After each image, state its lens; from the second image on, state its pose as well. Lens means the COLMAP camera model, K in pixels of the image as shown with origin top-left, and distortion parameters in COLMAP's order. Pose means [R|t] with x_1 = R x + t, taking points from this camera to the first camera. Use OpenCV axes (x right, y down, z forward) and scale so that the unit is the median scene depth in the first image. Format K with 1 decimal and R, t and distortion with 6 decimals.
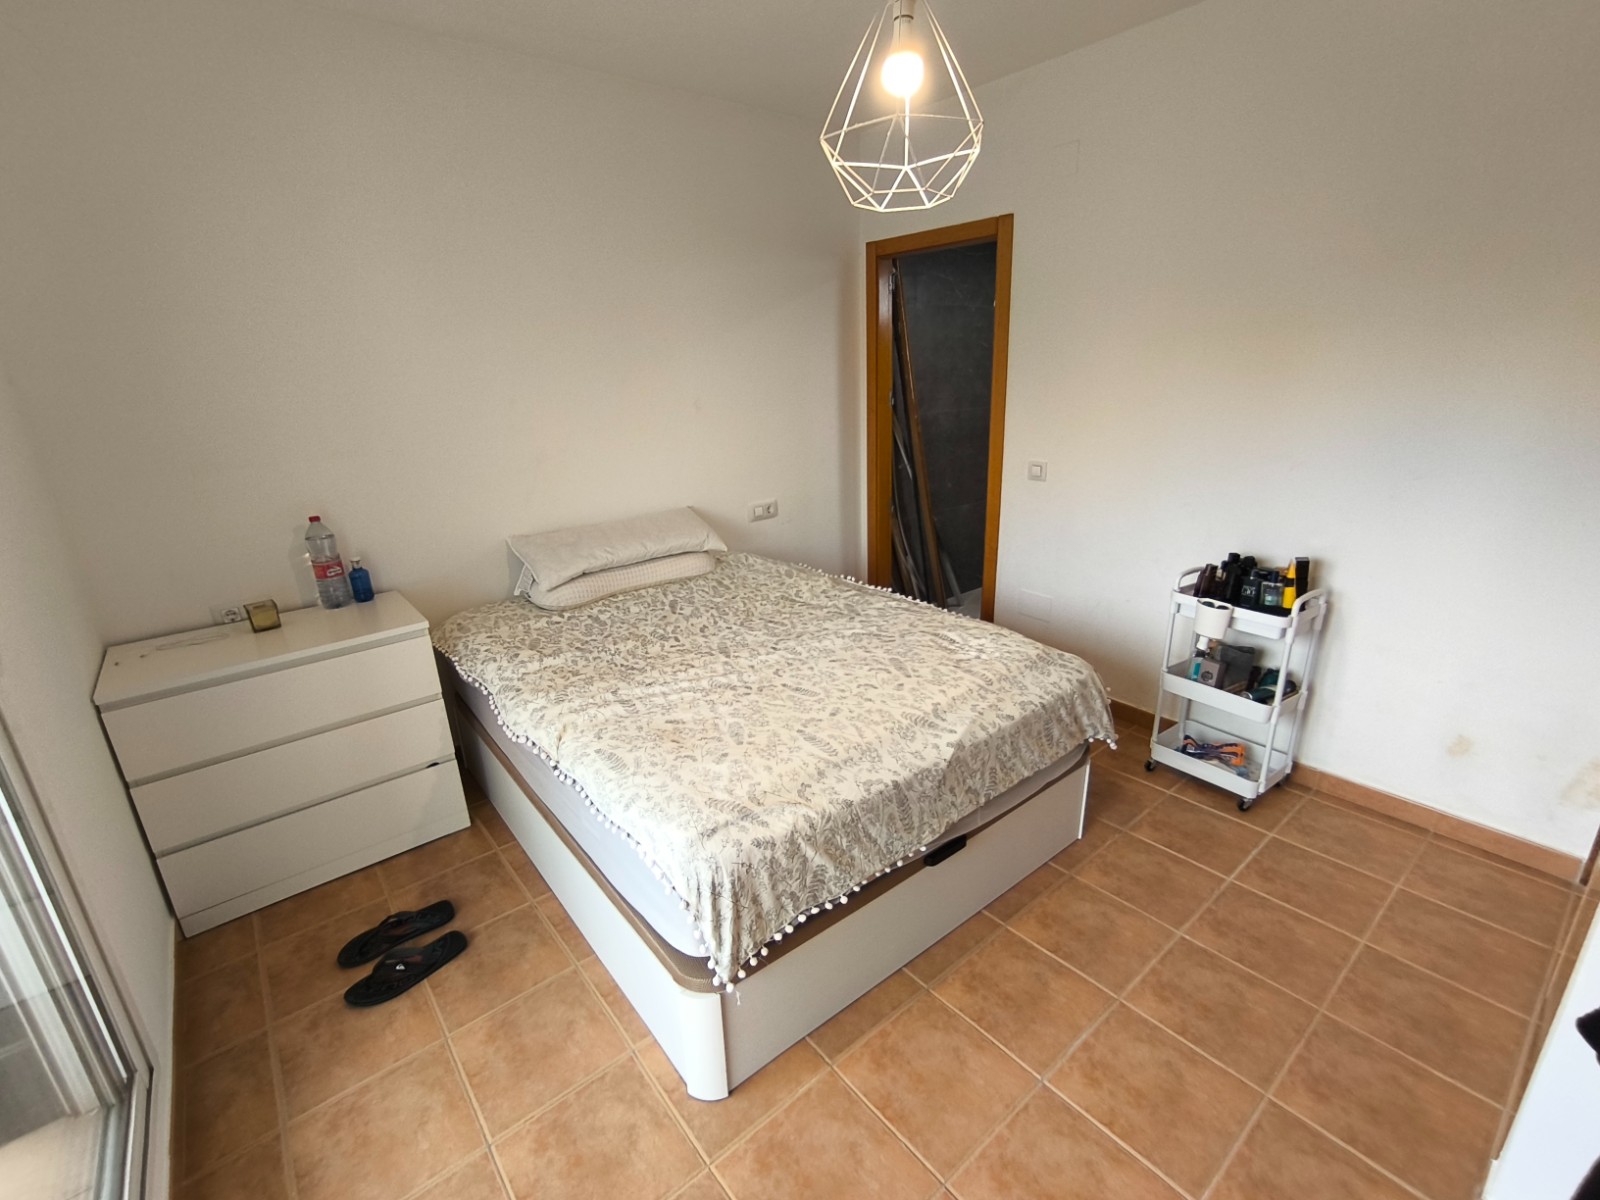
lens RADIAL K [[726.9, 0, 793.5], [0, 726.9, 602.9], [0, 0, 1]] dist [-0.025181, 0.014064]
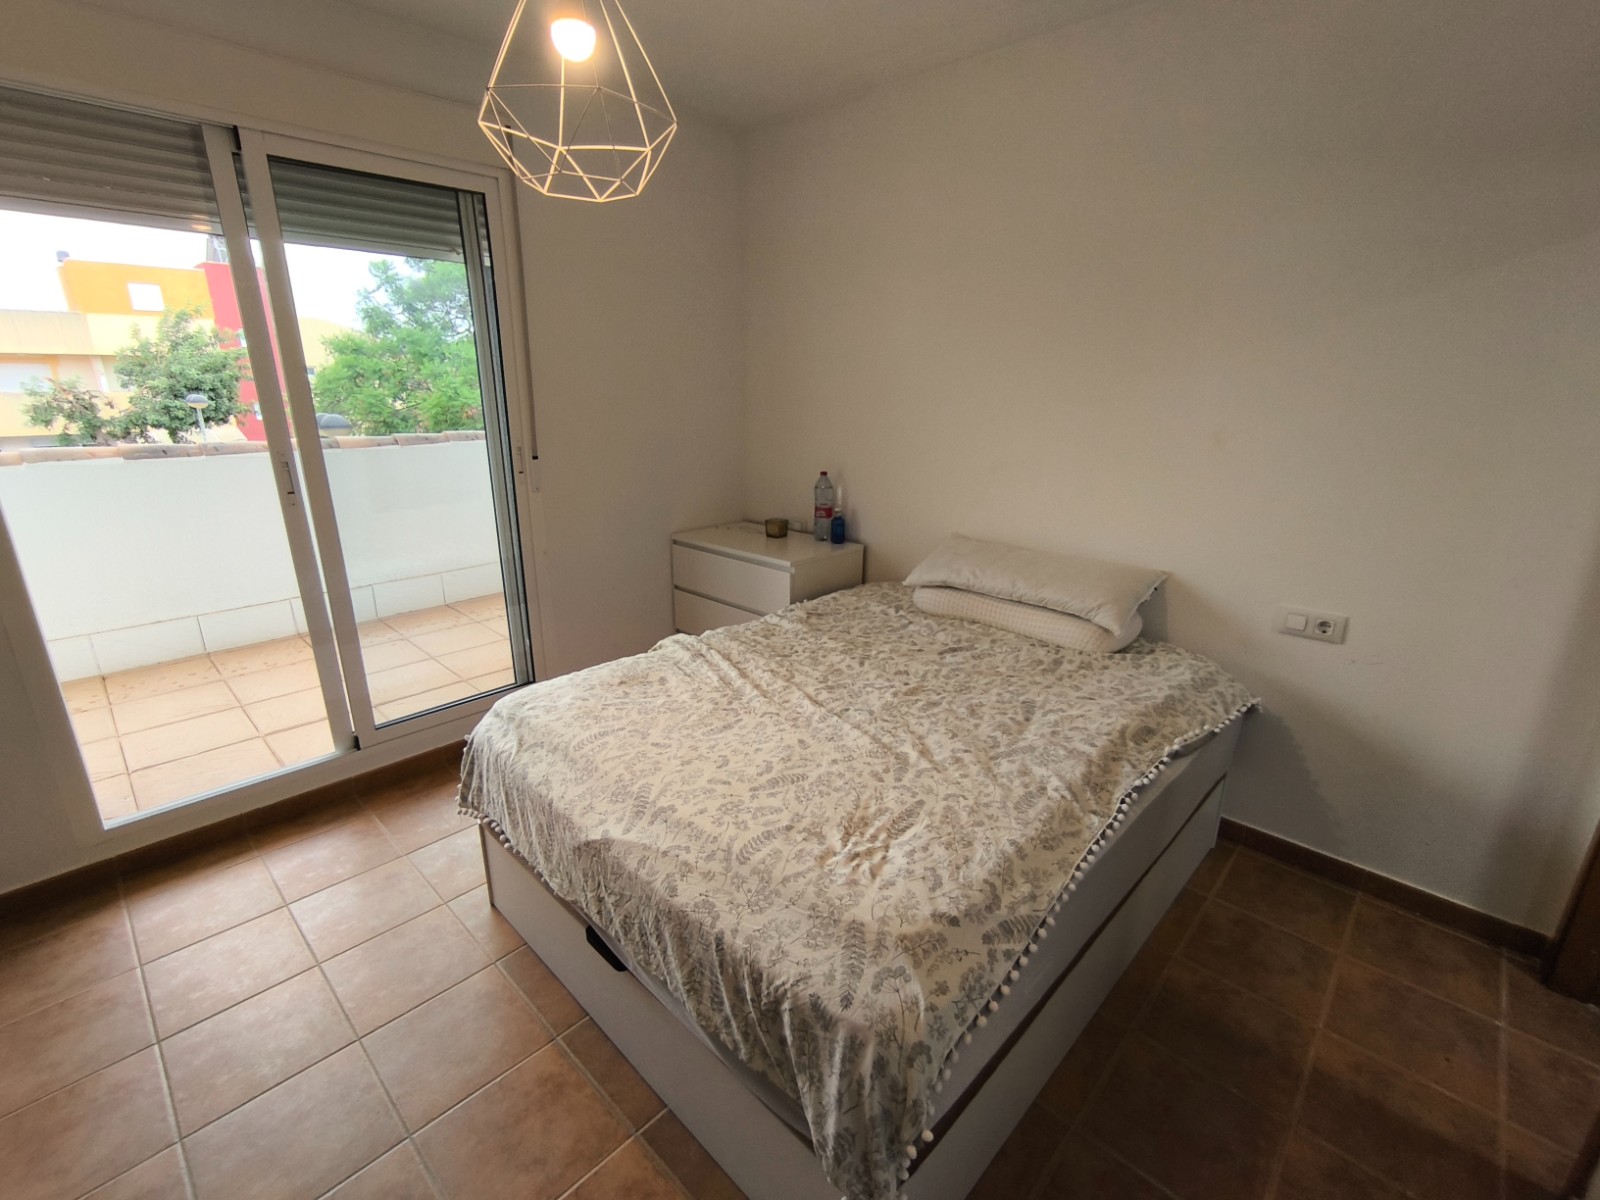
lens RADIAL K [[726.9, 0, 793.5], [0, 726.9, 602.9], [0, 0, 1]] dist [-0.025181, 0.014064]
pose [[0.128437, 0.330066, -0.935179, 0.702700], [-0.327478, 0.904209, 0.274160, -0.257177], [0.936089, 0.271038, 0.224223, 0.711505]]
